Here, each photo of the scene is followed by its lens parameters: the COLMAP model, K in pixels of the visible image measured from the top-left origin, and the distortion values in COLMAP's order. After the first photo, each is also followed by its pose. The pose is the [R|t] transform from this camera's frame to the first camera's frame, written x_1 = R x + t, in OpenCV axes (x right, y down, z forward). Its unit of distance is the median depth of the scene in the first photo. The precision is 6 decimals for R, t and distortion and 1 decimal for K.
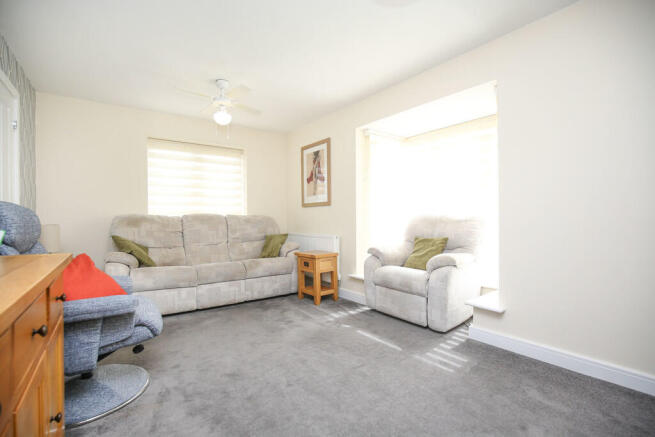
lens RADIAL K [[297.3, 0, 331.9], [0, 297.3, 217.9], [0, 0, 1]] dist [-0.016348, 0.000006]
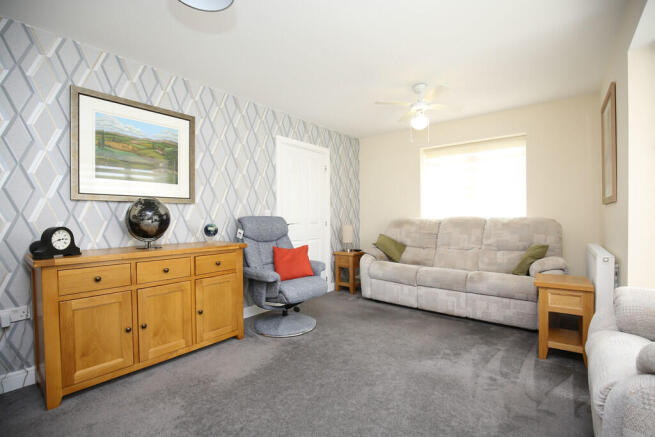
lens RADIAL K [[297.3, 0, 331.5], [0, 297.3, 220.8], [0, 0, 1]] dist [-0.016348, 0.000006]
pose [[0.260666, 0.014889, -0.965314, 0.448518], [0.007563, 0.999819, 0.017464, -0.023407], [0.965399, -0.011853, 0.260506, 0.391651]]
